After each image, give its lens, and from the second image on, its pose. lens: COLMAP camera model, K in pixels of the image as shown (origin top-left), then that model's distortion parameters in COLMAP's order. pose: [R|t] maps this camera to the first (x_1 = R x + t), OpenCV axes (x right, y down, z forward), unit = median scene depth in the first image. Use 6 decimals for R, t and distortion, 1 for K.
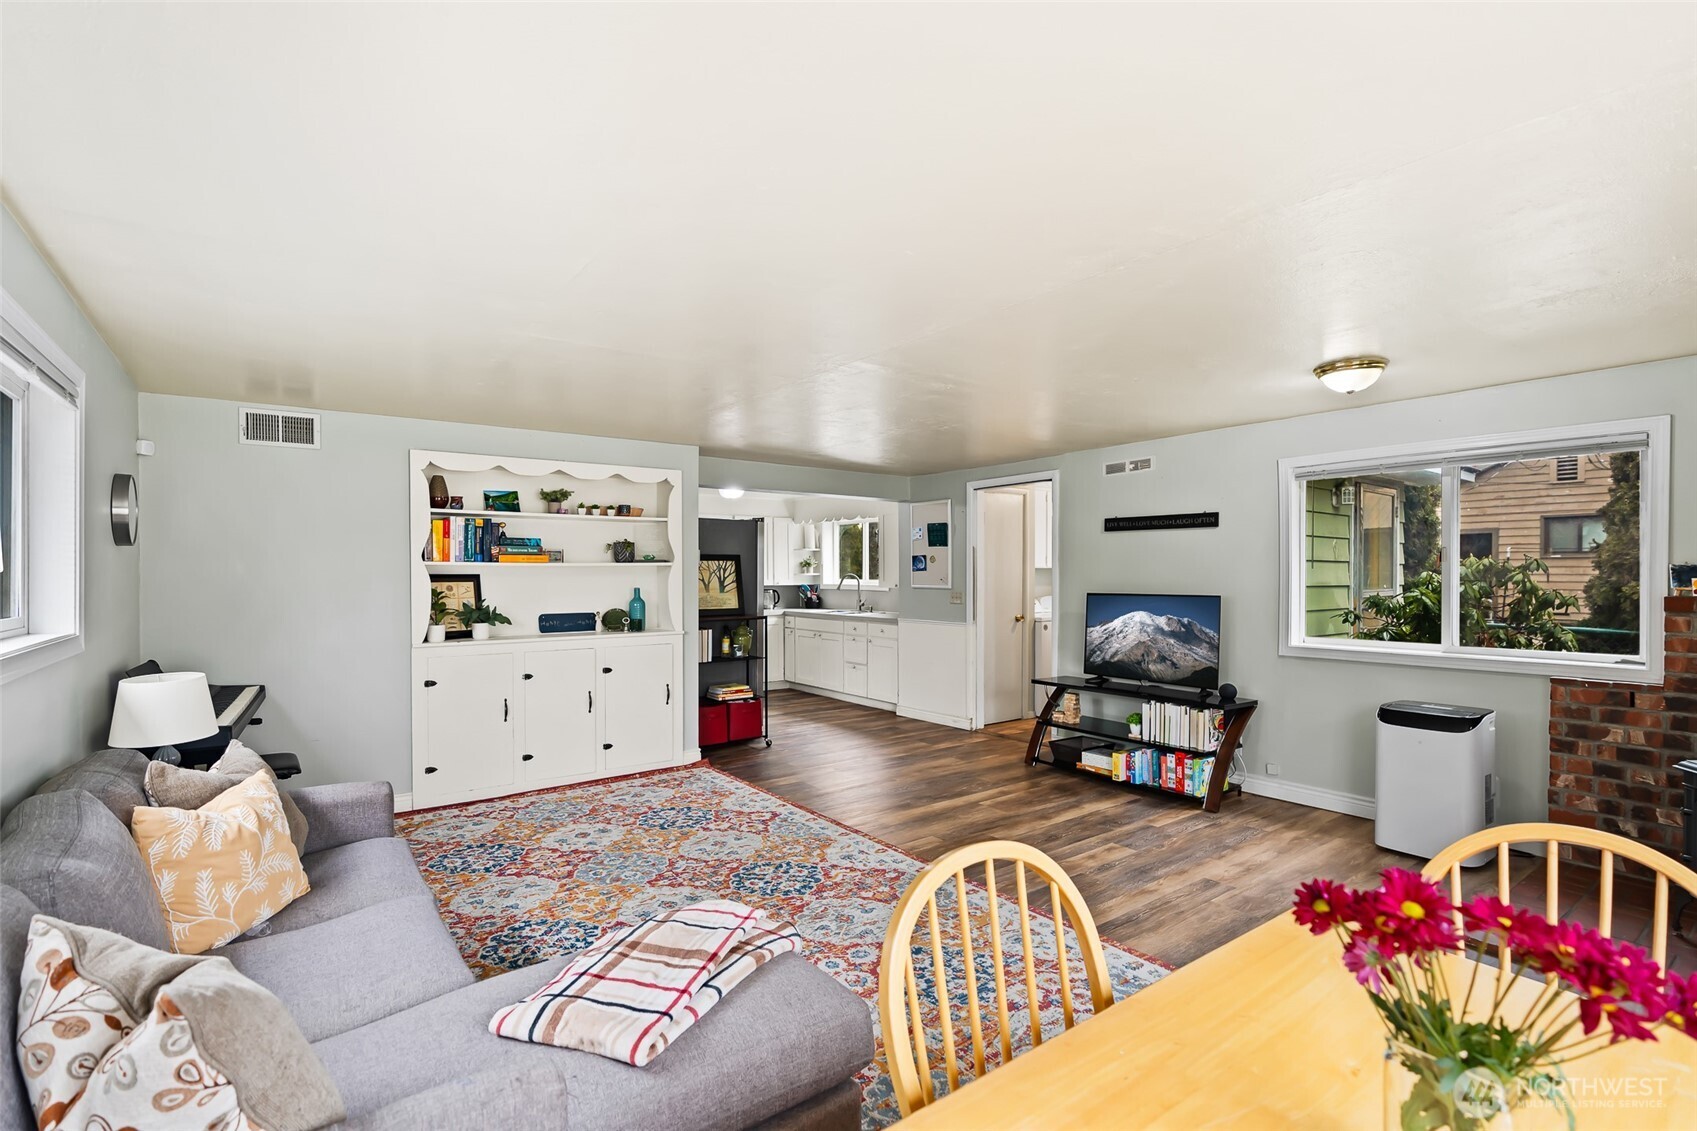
lens RADIAL K [[775.2, 0, 840.8], [0, 775.2, 586.4], [0, 0, 1]] dist [-0.008844, 0.003305]
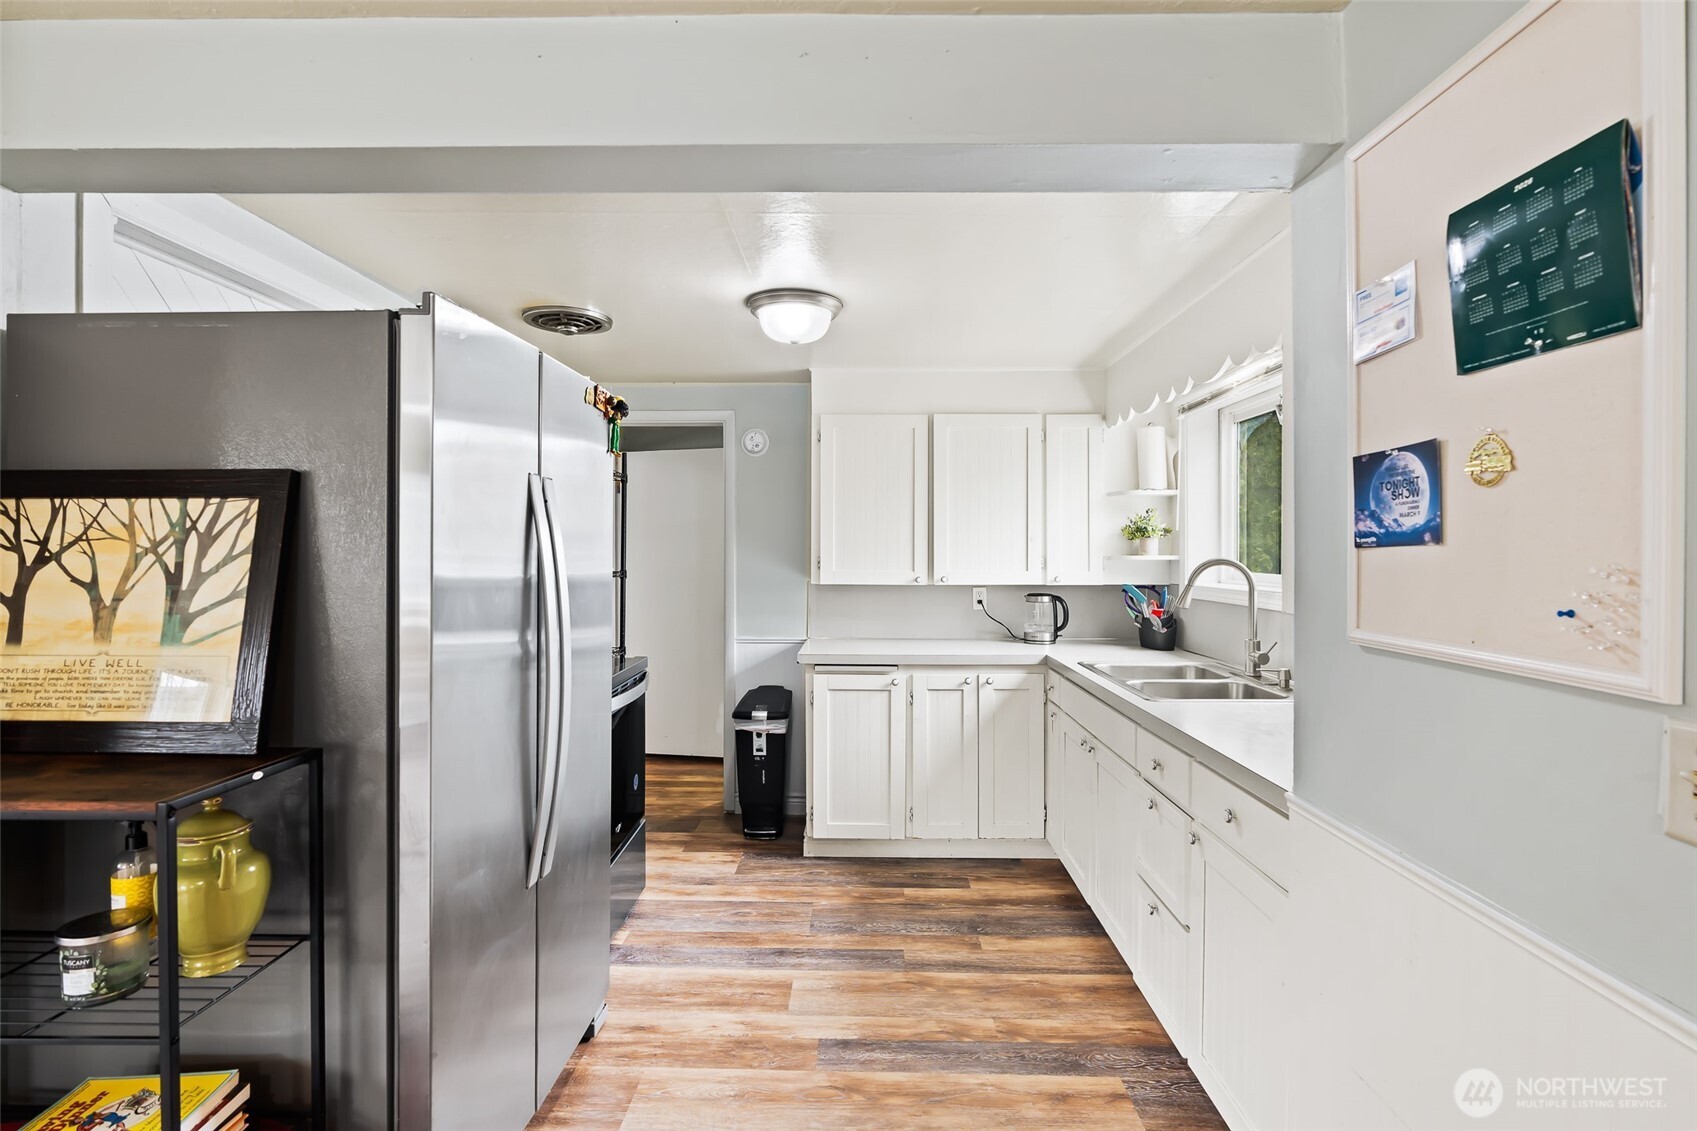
lens RADIAL K [[816.5, 0, 855.4], [0, 816.5, 555.4], [0, 0, 1]] dist [-0.003871, 0.000265]
pose [[0.798887, 0.004862, -0.601461, 0.165318], [-0.013870, 0.999850, -0.010341, -0.021015], [0.601321, 0.016604, 0.798835, 1.170948]]
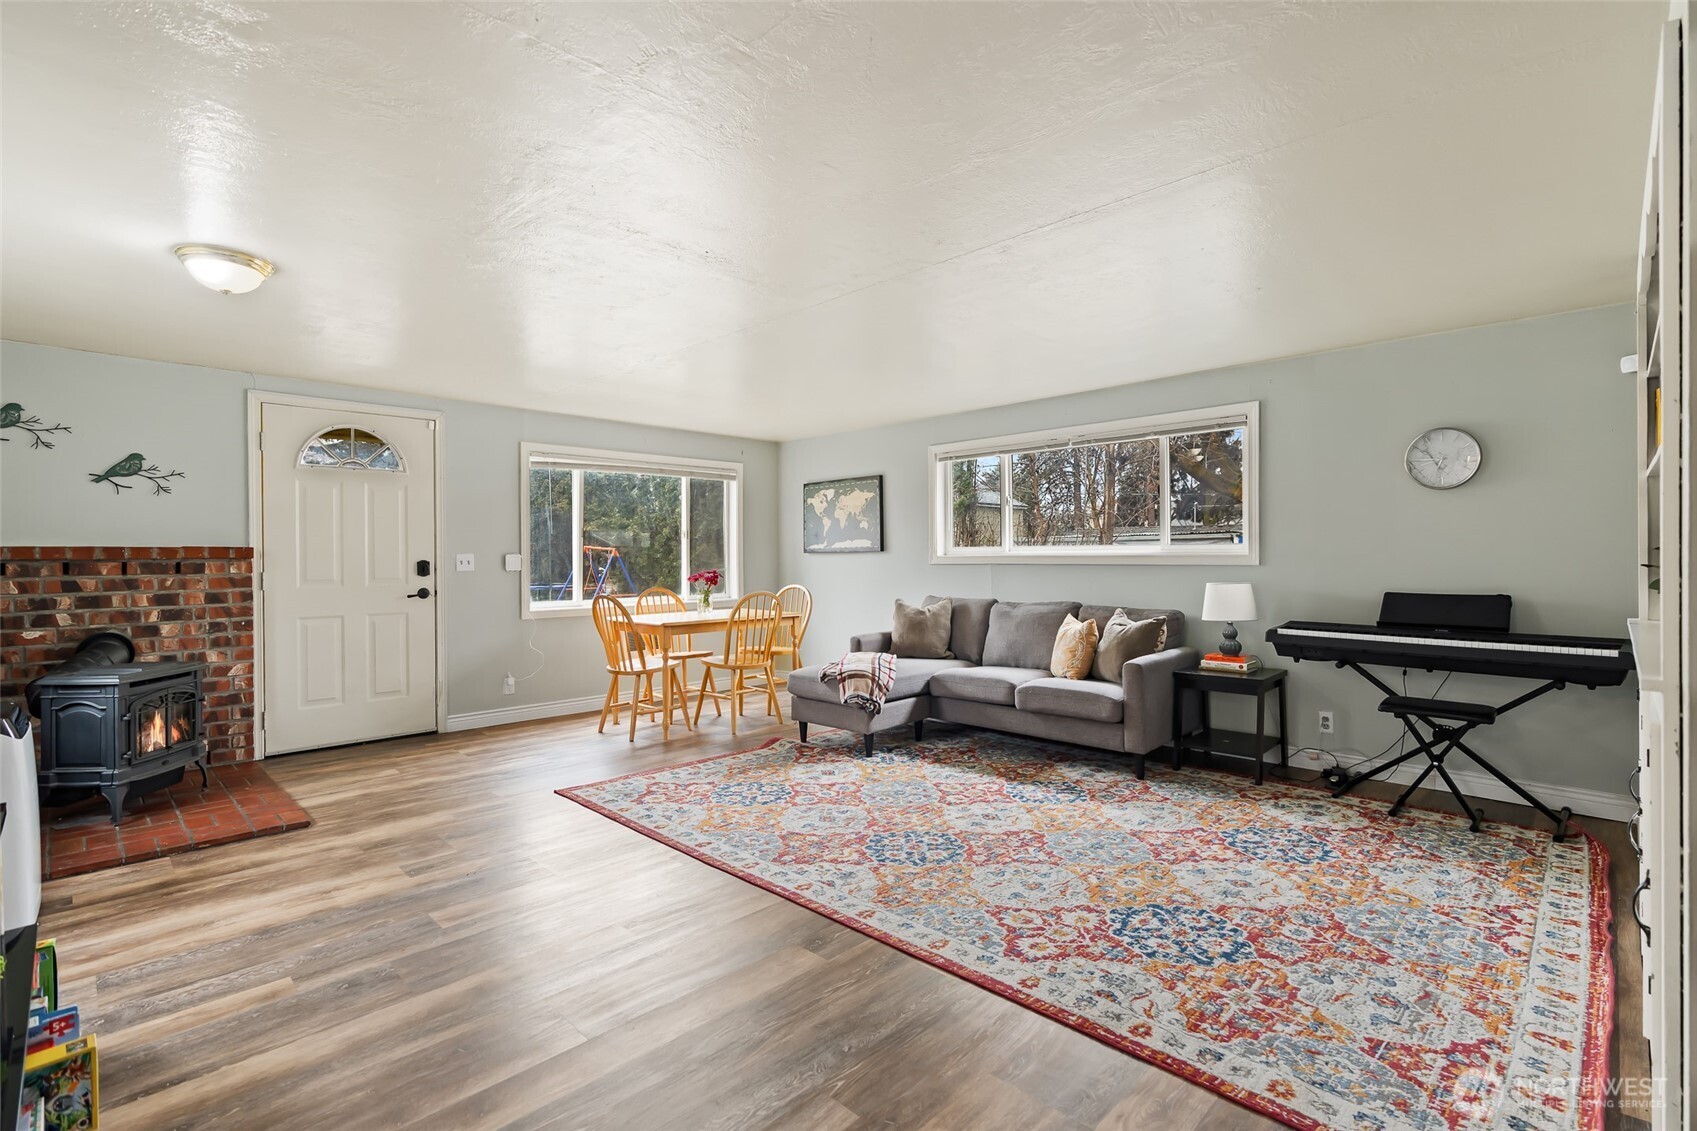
lens RADIAL K [[775.2, 0, 849.9], [0, 775.2, 556.5], [0, 0, 1]] dist [-0.008844, 0.003305]
pose [[-0.986680, 0.009253, -0.162410, 0.096862], [0.005969, 0.999768, 0.020692, 0.011961], [0.162563, 0.019447, -0.986506, 1.332268]]
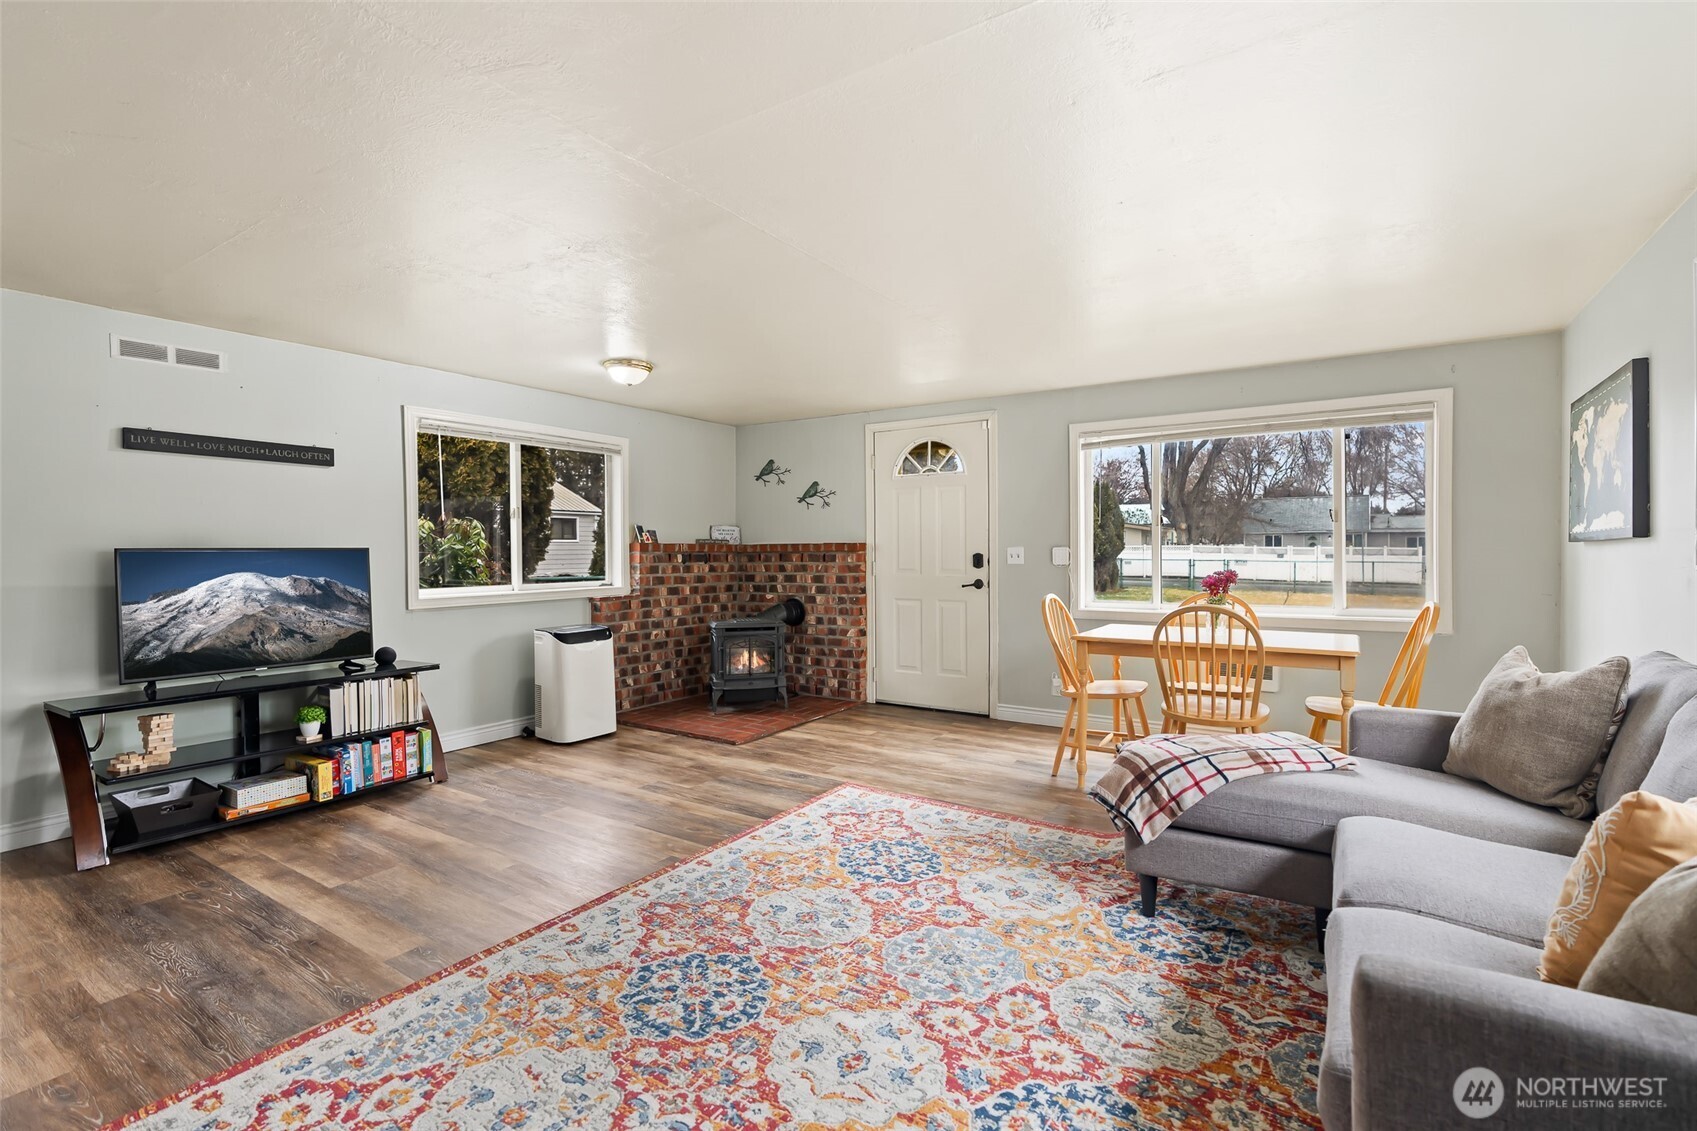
lens RADIAL K [[775.2, 0, 847.8], [0, 775.2, 549.5], [0, 0, 1]] dist [-0.008844, 0.003305]
pose [[-0.352420, 0.010497, 0.935783, -0.486916], [0.024698, 0.999693, -0.001912, 0.027999], [-0.935516, 0.022438, -0.352571, 0.776765]]
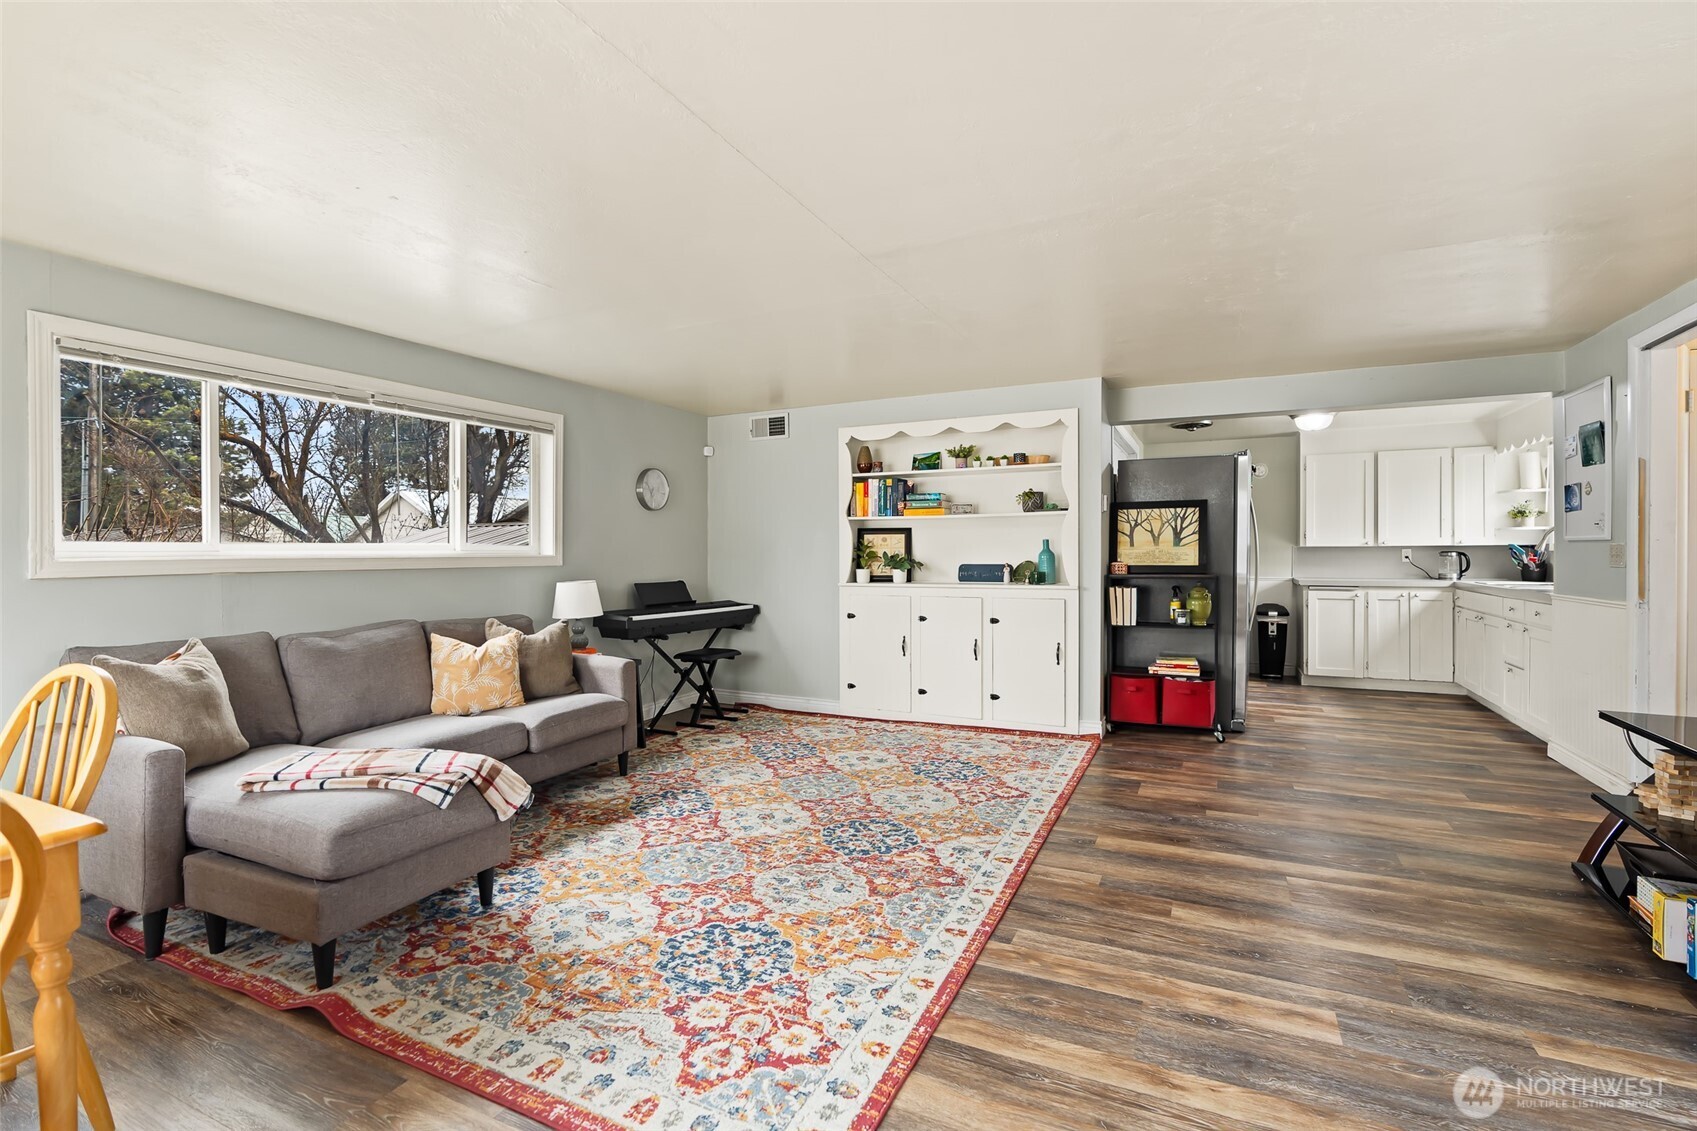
lens RADIAL K [[775.2, 0, 851.0], [0, 775.2, 557.8], [0, 0, 1]] dist [-0.008844, 0.003305]
pose [[0.472747, 0.004926, -0.881184, 0.512247], [-0.011971, 0.999928, -0.000833, 0.031785], [0.881117, 0.010942, 0.472772, 0.383146]]
